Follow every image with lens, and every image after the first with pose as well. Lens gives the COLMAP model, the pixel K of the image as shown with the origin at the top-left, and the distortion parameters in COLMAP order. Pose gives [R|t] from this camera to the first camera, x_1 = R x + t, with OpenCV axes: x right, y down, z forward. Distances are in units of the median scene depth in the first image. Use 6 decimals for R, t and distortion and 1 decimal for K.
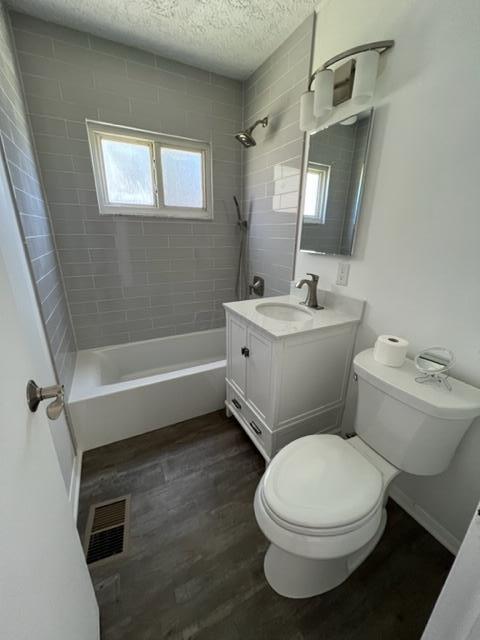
lens RADIAL K [[256.1, 0, 240.4], [0, 256.1, 318.5], [0, 0, 1]] dist [-0.002071, -0.001037]
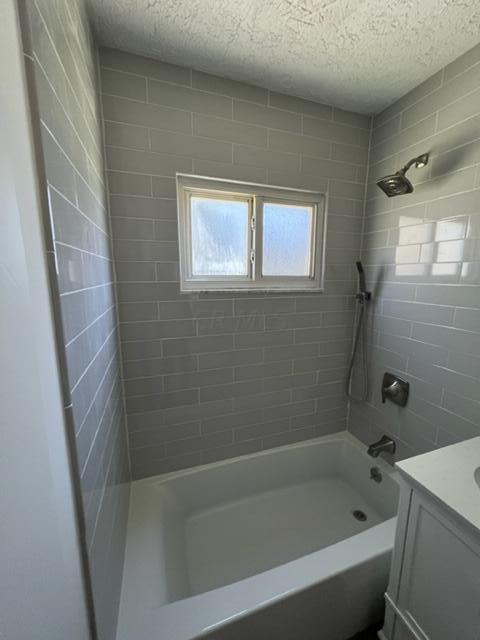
lens RADIAL K [[256.1, 0, 239.8], [0, 256.1, 318.6], [0, 0, 1]] dist [-0.002071, -0.001037]
pose [[0.988003, 0.015039, -0.153704, -0.271157], [-0.039268, 0.987001, -0.155845, -0.228318], [0.149362, 0.160011, 0.975750, 0.331744]]
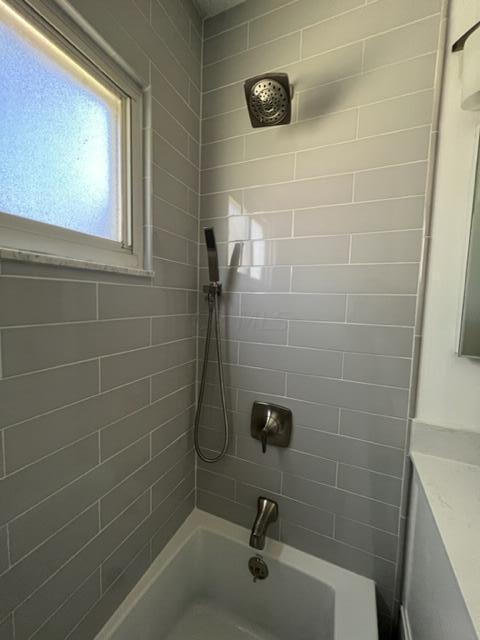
lens RADIAL K [[256.1, 0, 240.8], [0, 256.1, 317.2], [0, 0, 1]] dist [-0.002071, -0.001037]
pose [[0.782508, -0.039857, 0.621363, -0.286954], [0.186457, 0.967152, -0.172776, -0.289905], [-0.594066, 0.251057, 0.764235, 0.785728]]
